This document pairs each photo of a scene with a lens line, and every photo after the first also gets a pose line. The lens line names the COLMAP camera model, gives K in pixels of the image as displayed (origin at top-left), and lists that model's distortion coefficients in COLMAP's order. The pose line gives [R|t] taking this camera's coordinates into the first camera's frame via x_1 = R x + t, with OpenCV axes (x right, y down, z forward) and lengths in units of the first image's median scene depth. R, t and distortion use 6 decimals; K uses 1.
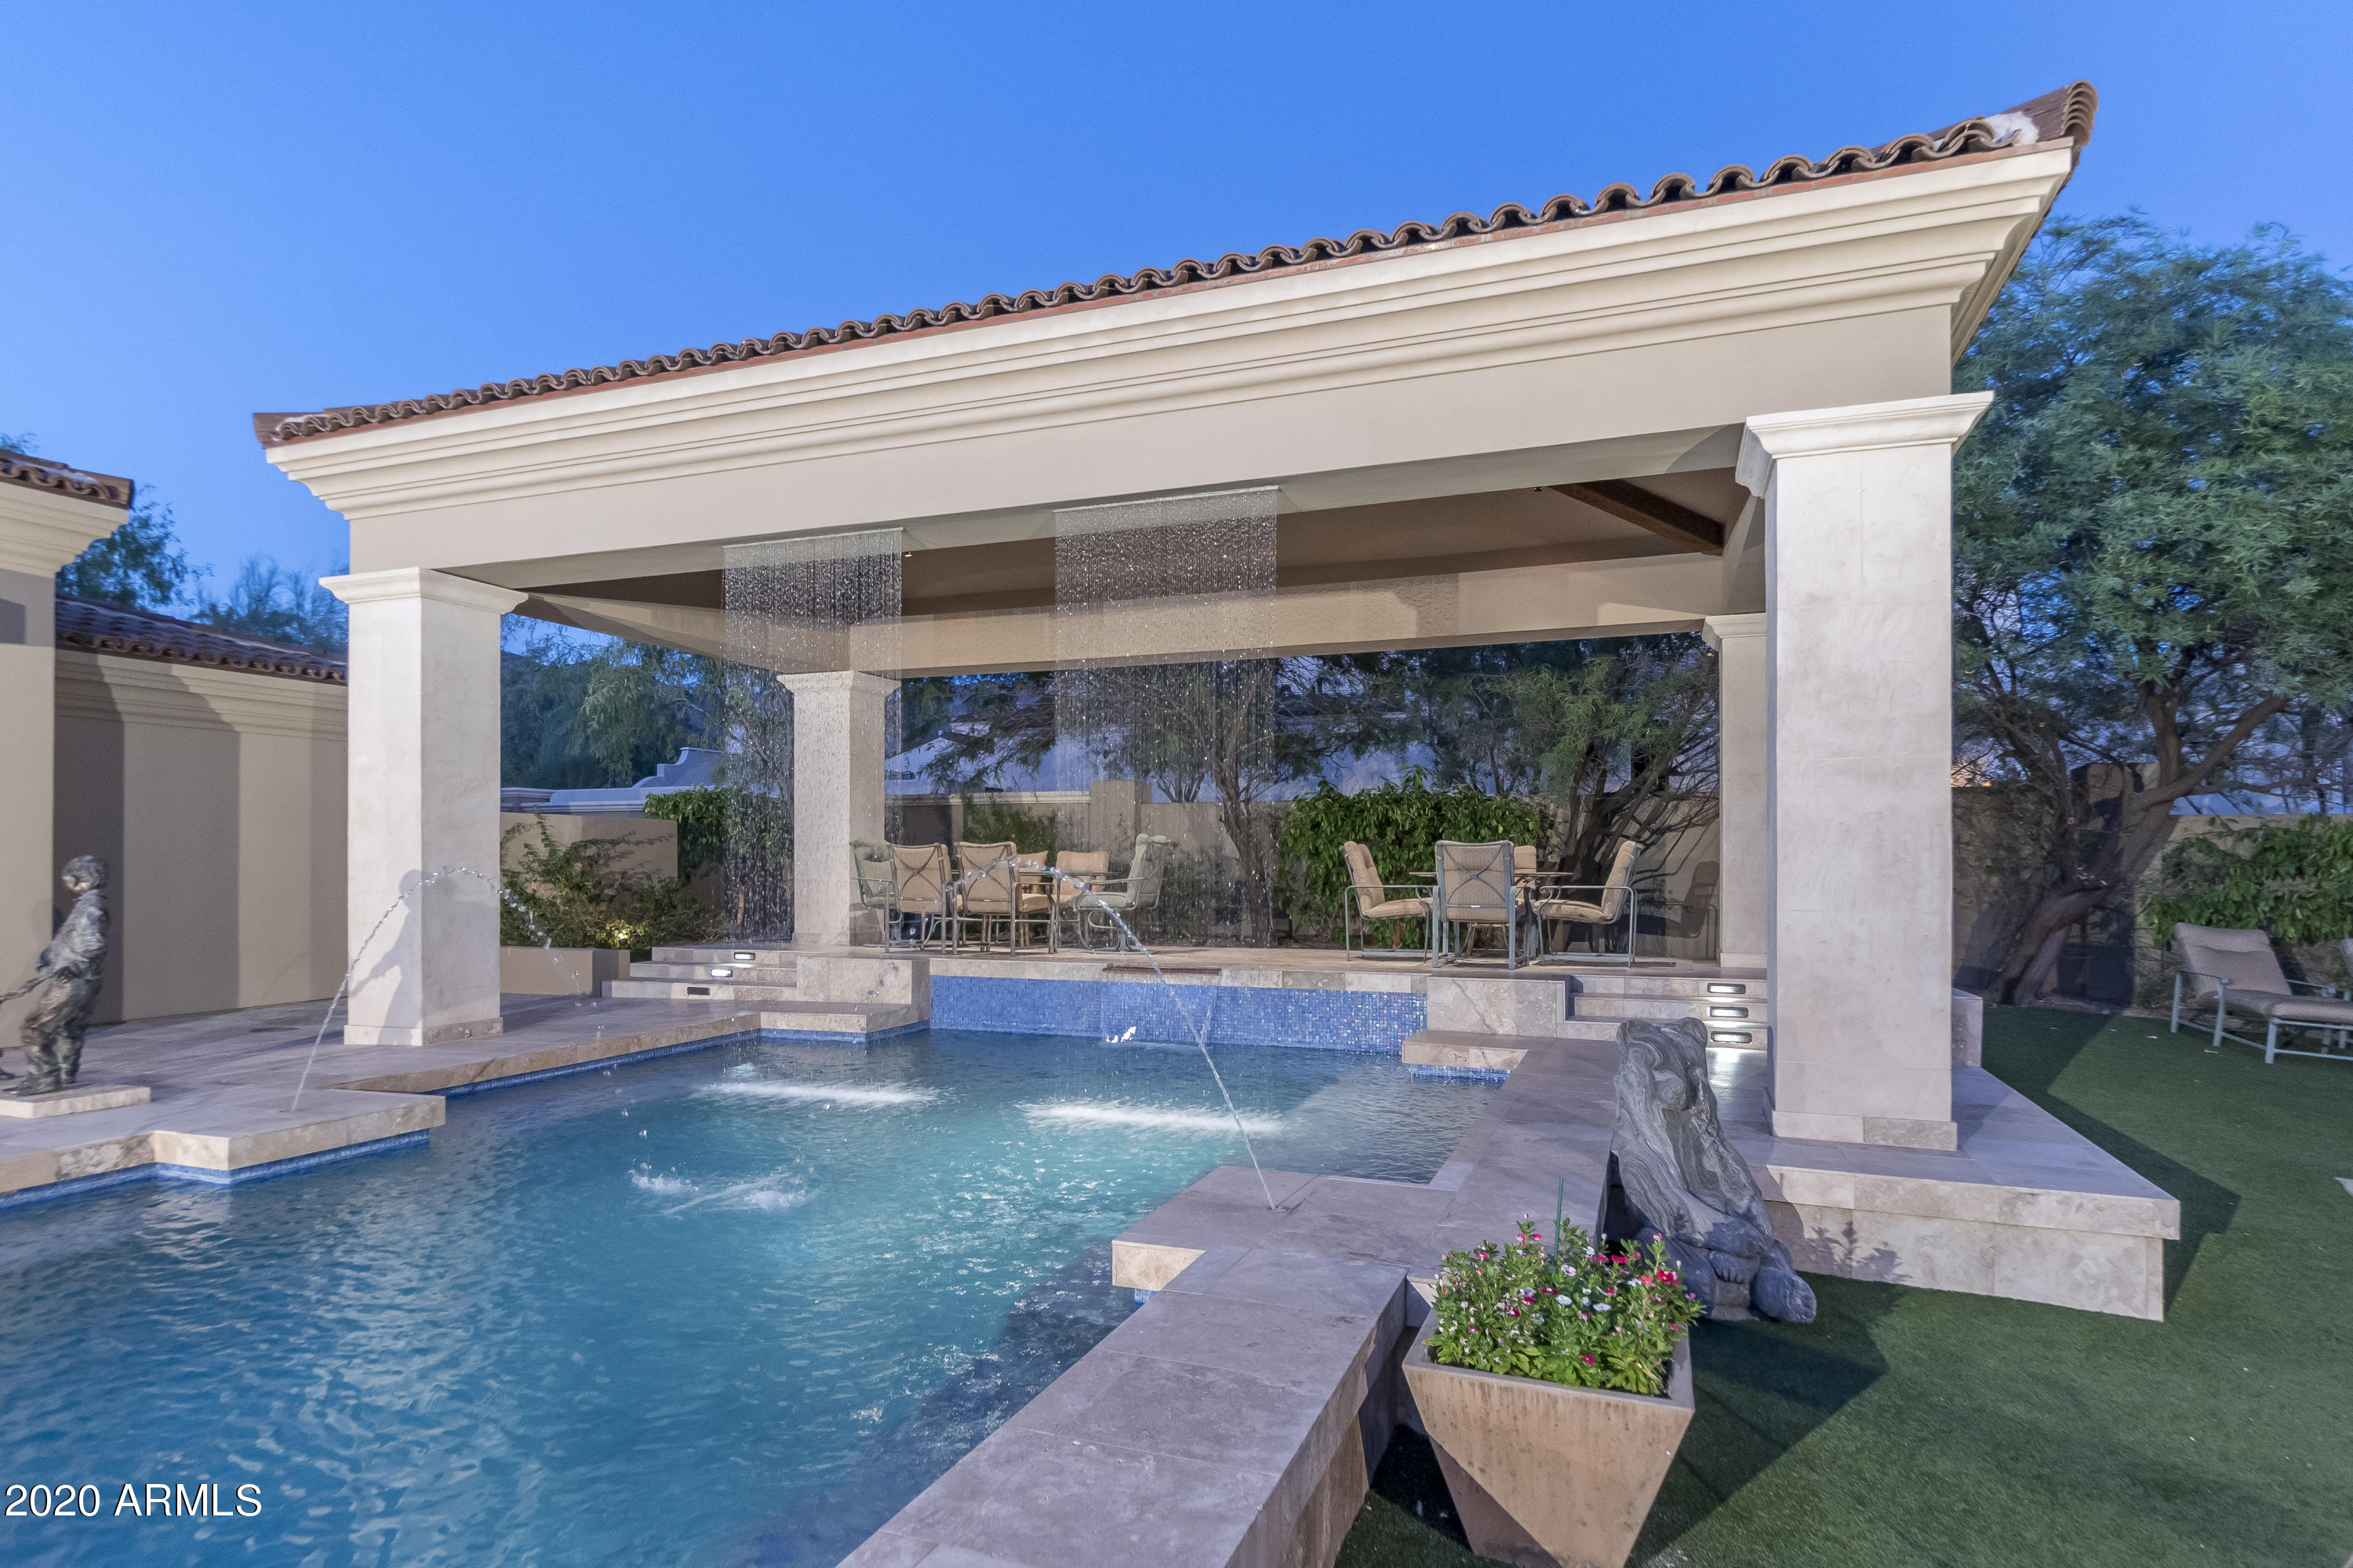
lens RADIAL K [[1333.1, 0, 1129.7], [0, 1333.1, 864.4], [0, 0, 1]] dist [-0.004143, -0.000949]
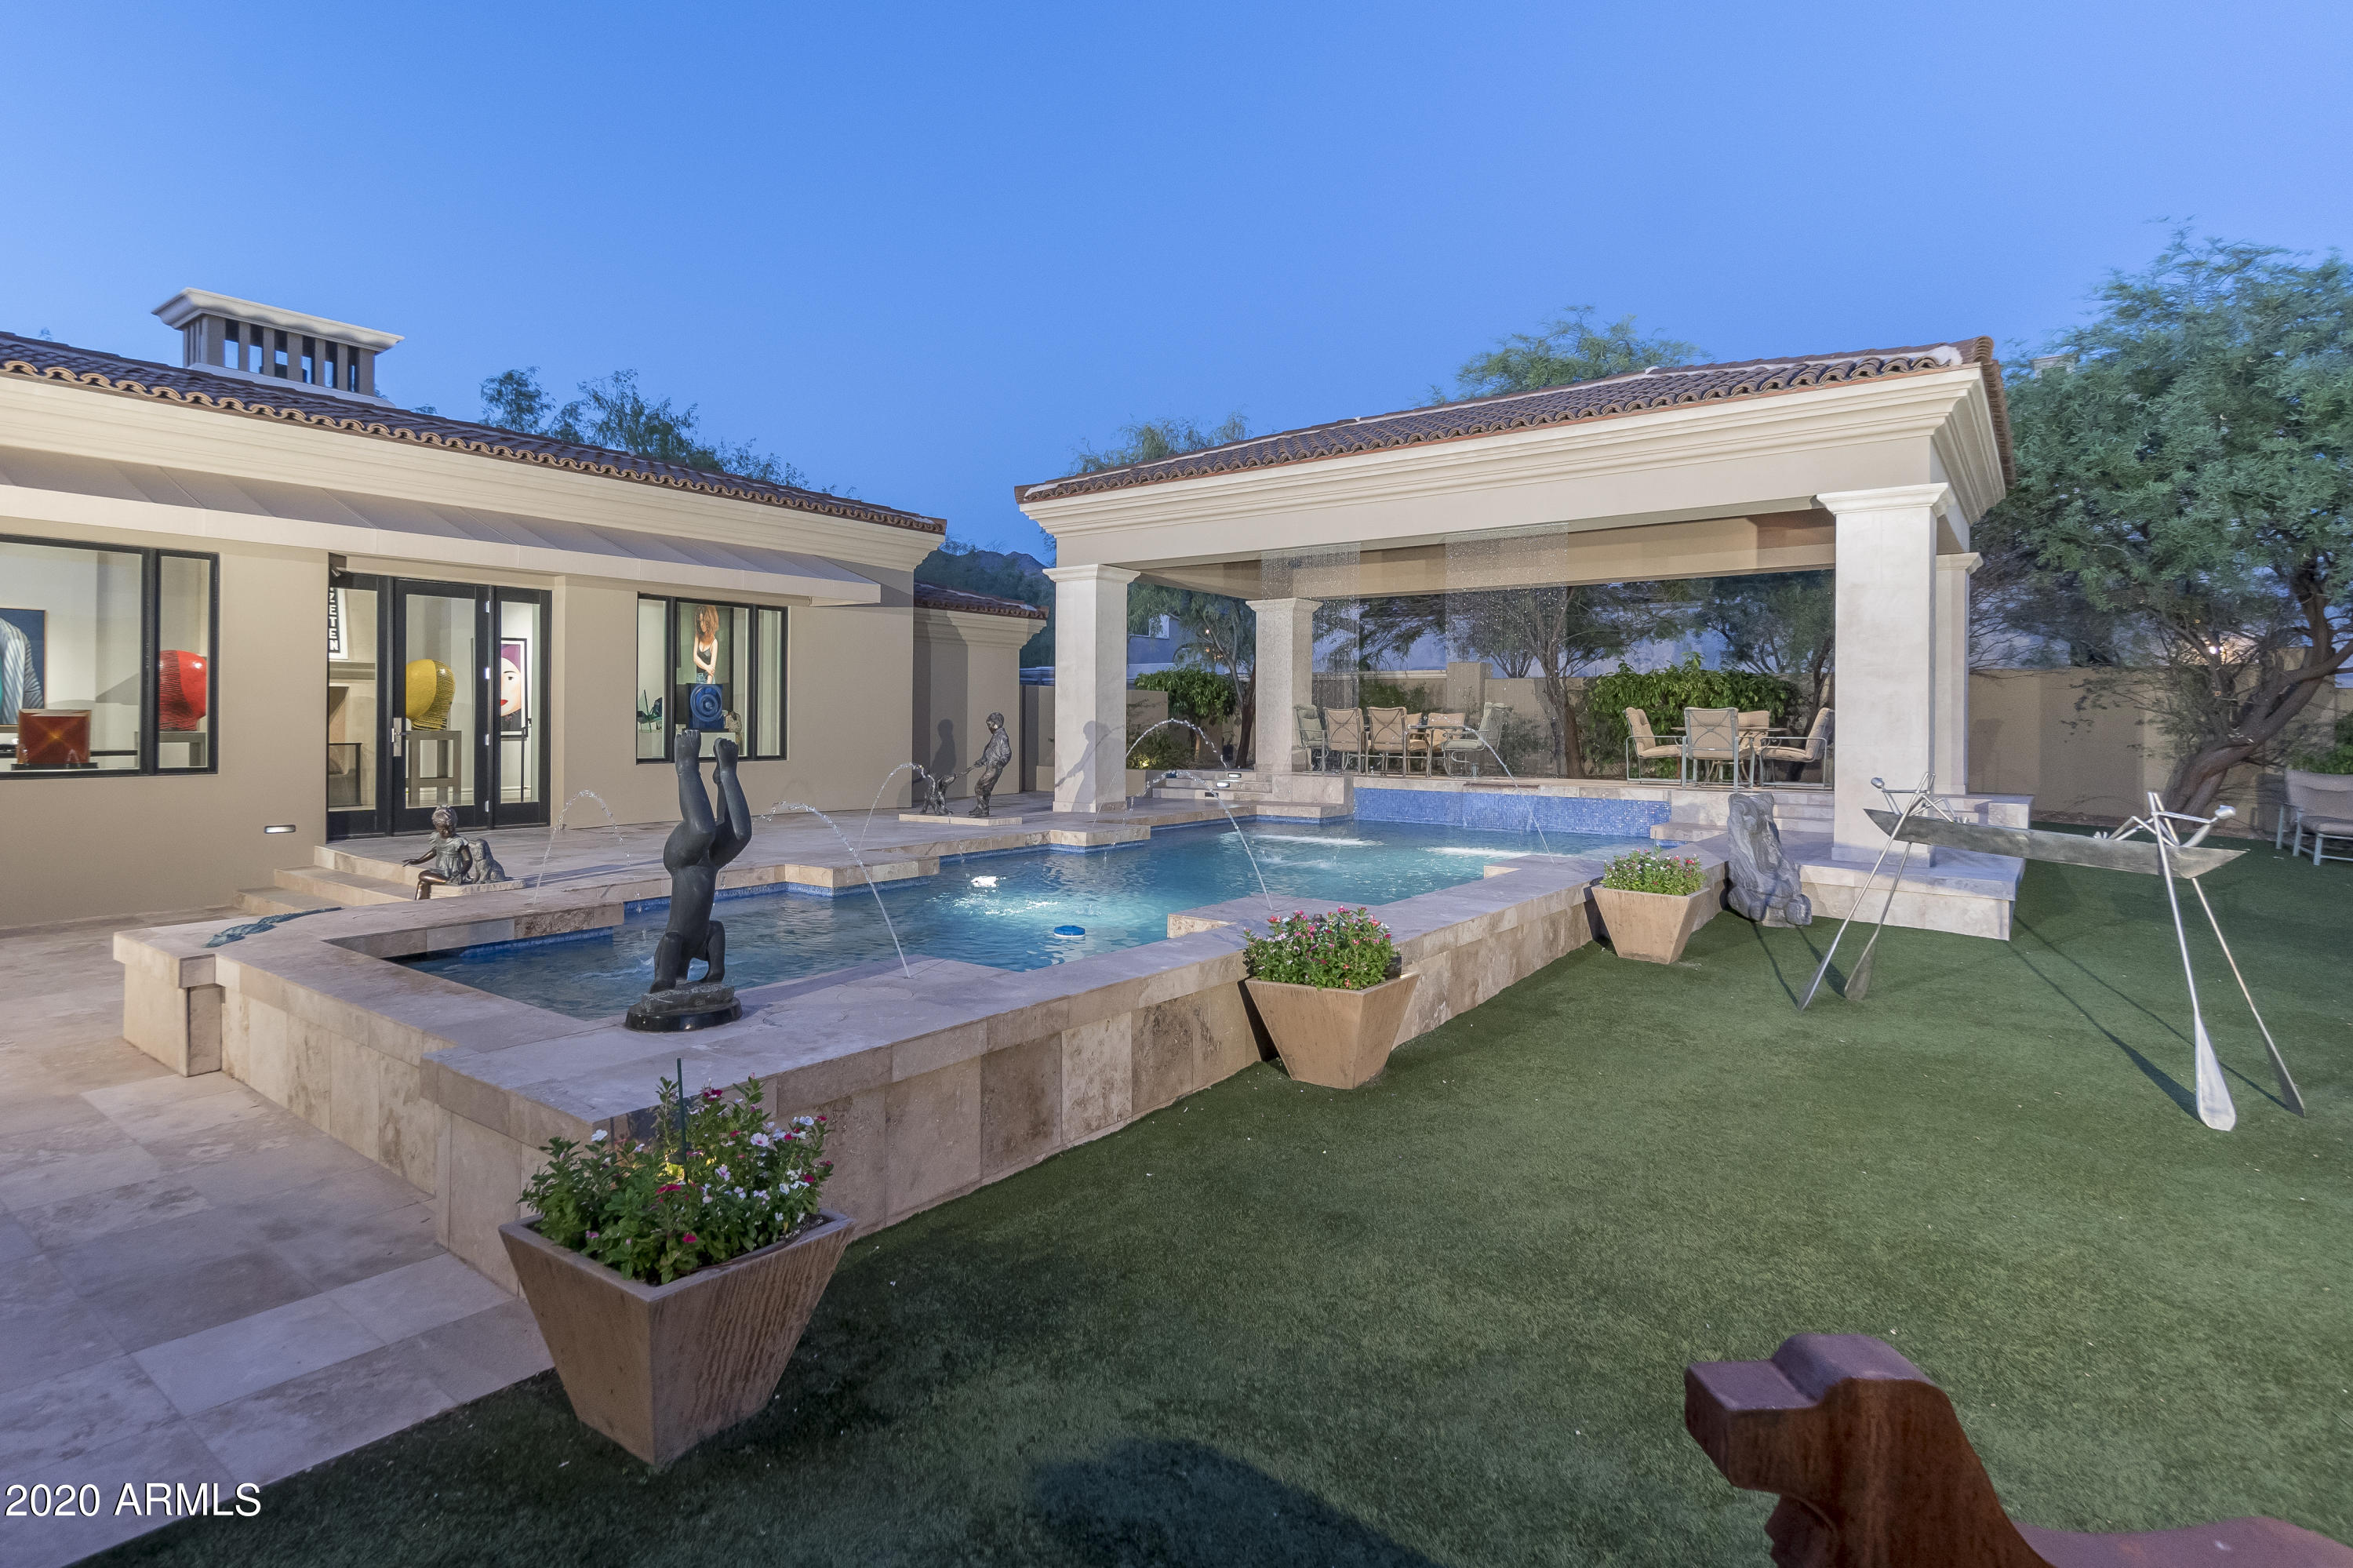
lens RADIAL K [[1214.5, 0, 1102.8], [0, 1214.5, 725.0], [0, 0, 1]] dist [-0.001452, -0.001074]
pose [[0.958497, 0.007369, -0.285006, -0.019827], [-0.007244, 0.999973, 0.001493, 0.005836], [0.285009, 0.000634, 0.958525, -0.548904]]
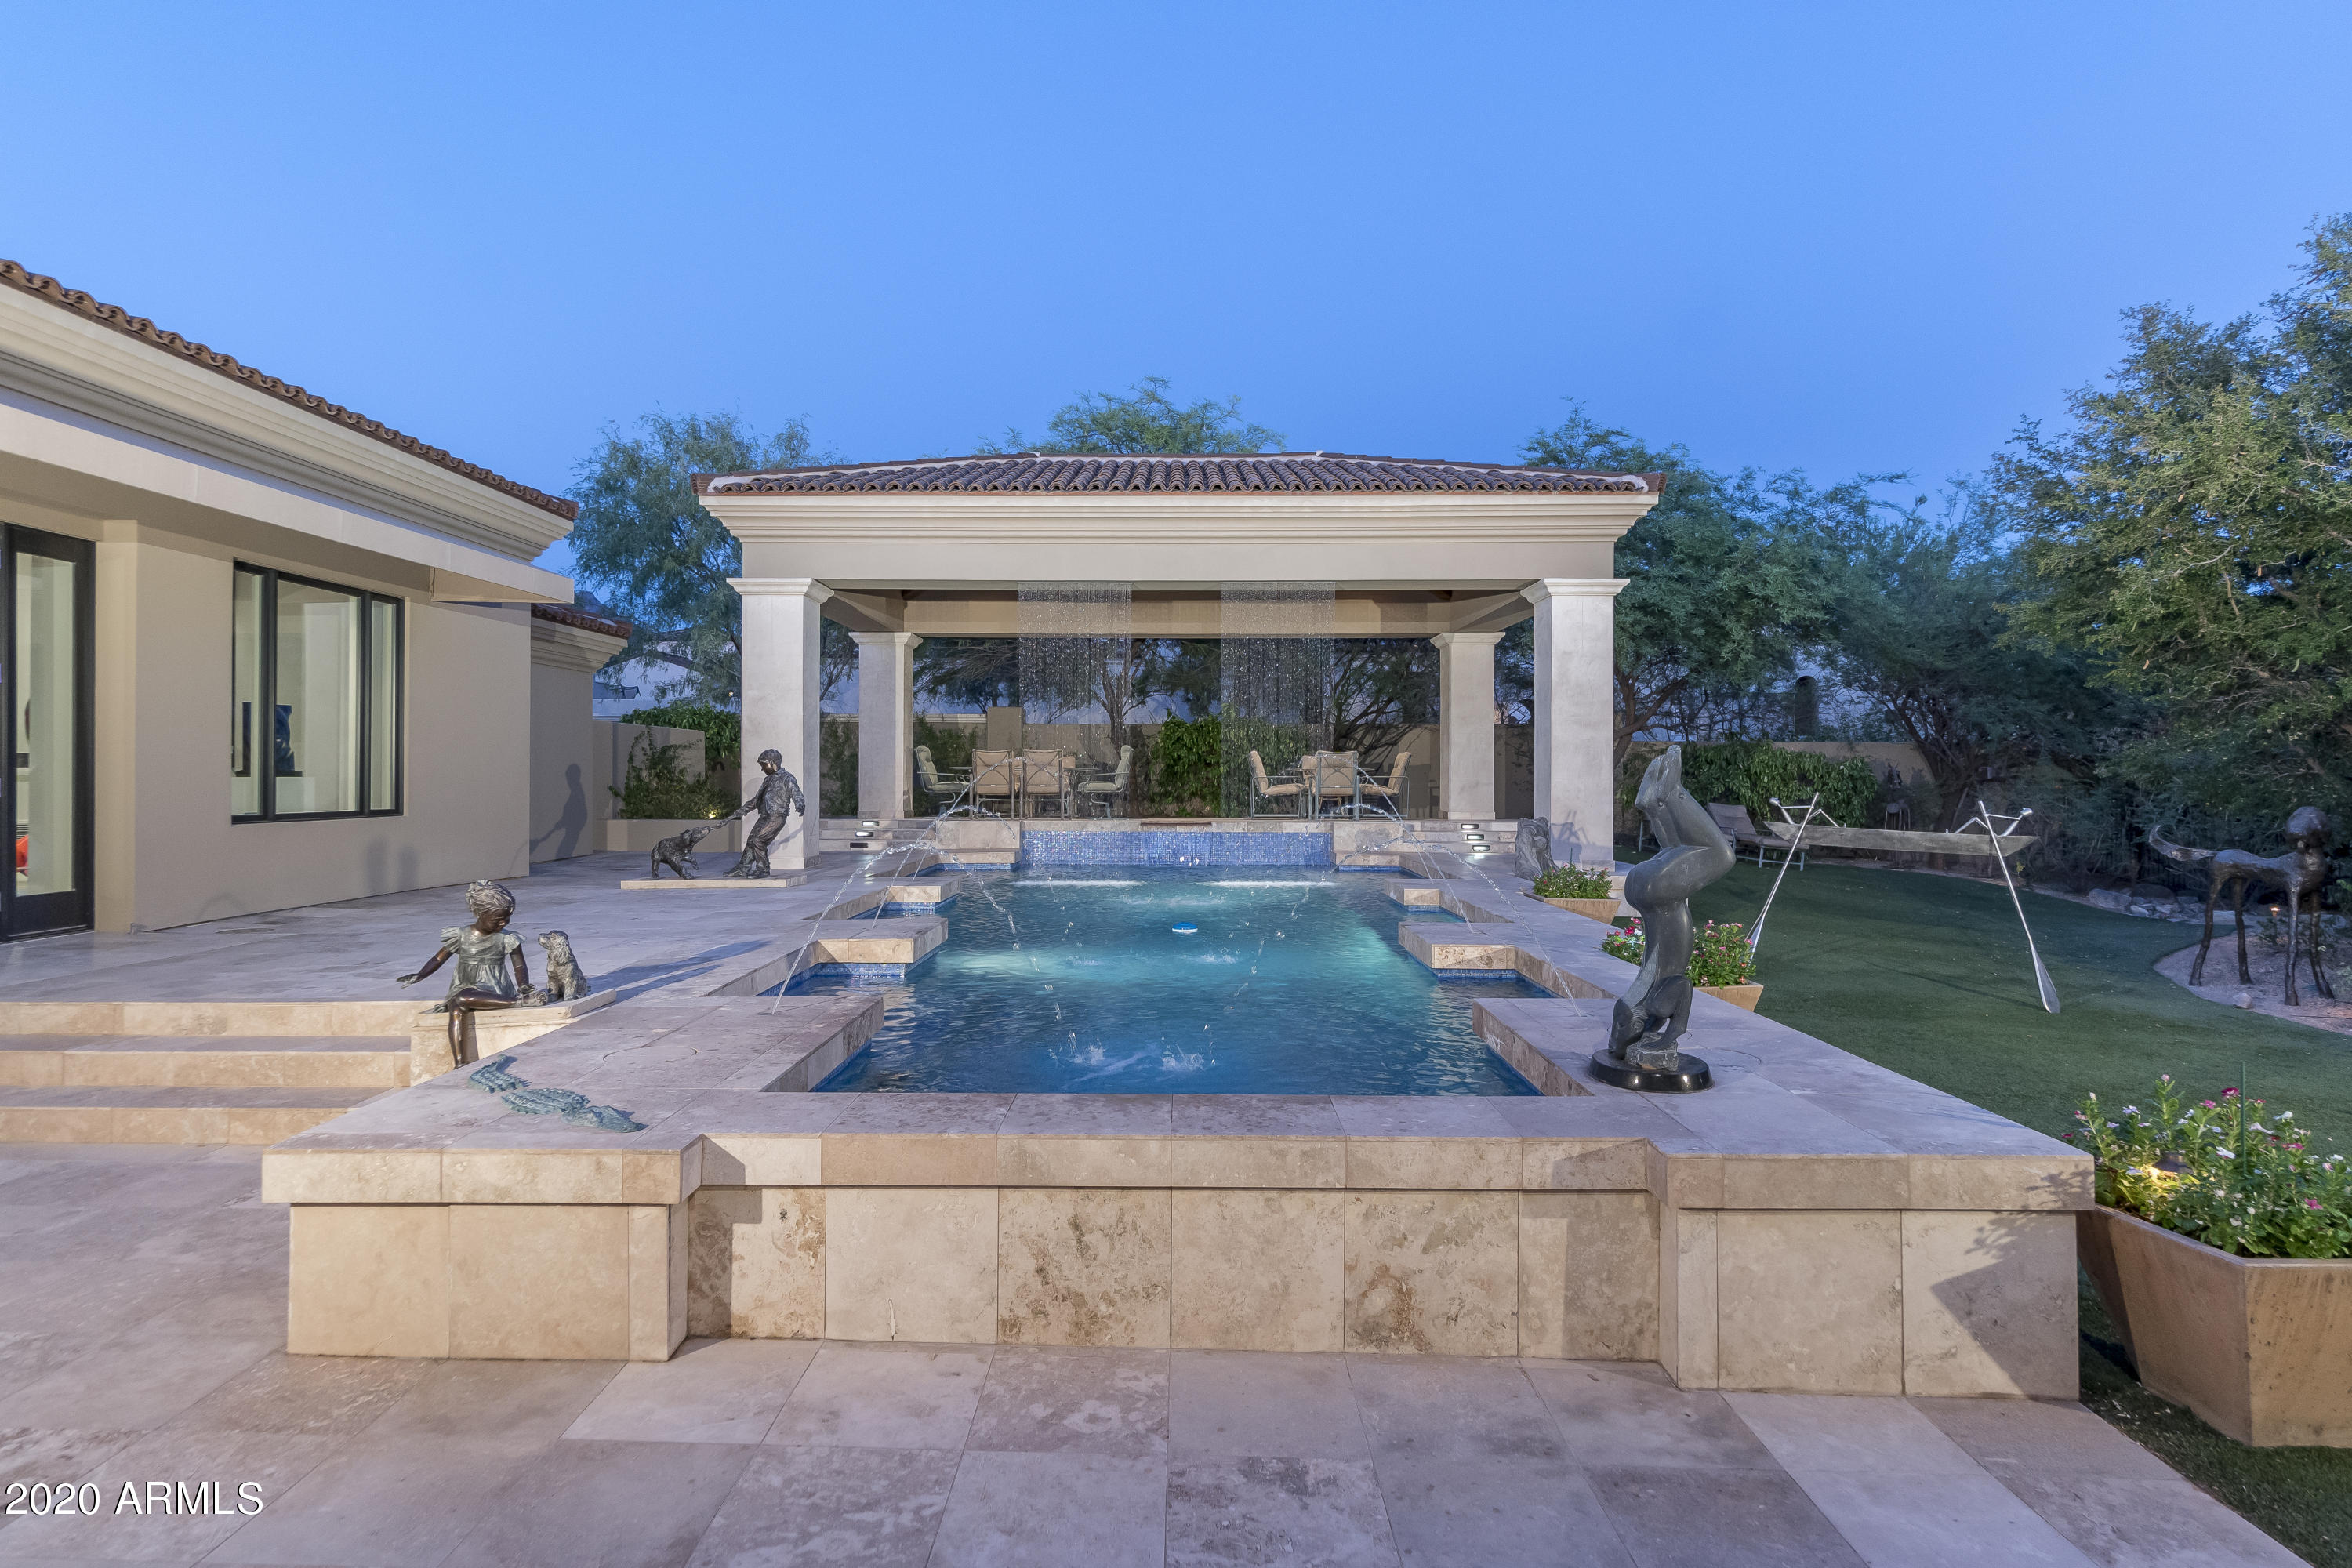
lens RADIAL K [[1249.9, 0, 1171.5], [0, 1249.9, 775.5], [0, 0, 1]] dist [0.004676, 0.000416]
pose [[0.933466, 0.002737, 0.358655, -0.539563], [-0.002106, 0.999995, -0.002149, 0.019103], [-0.358659, 0.001251, 0.933468, -0.489379]]
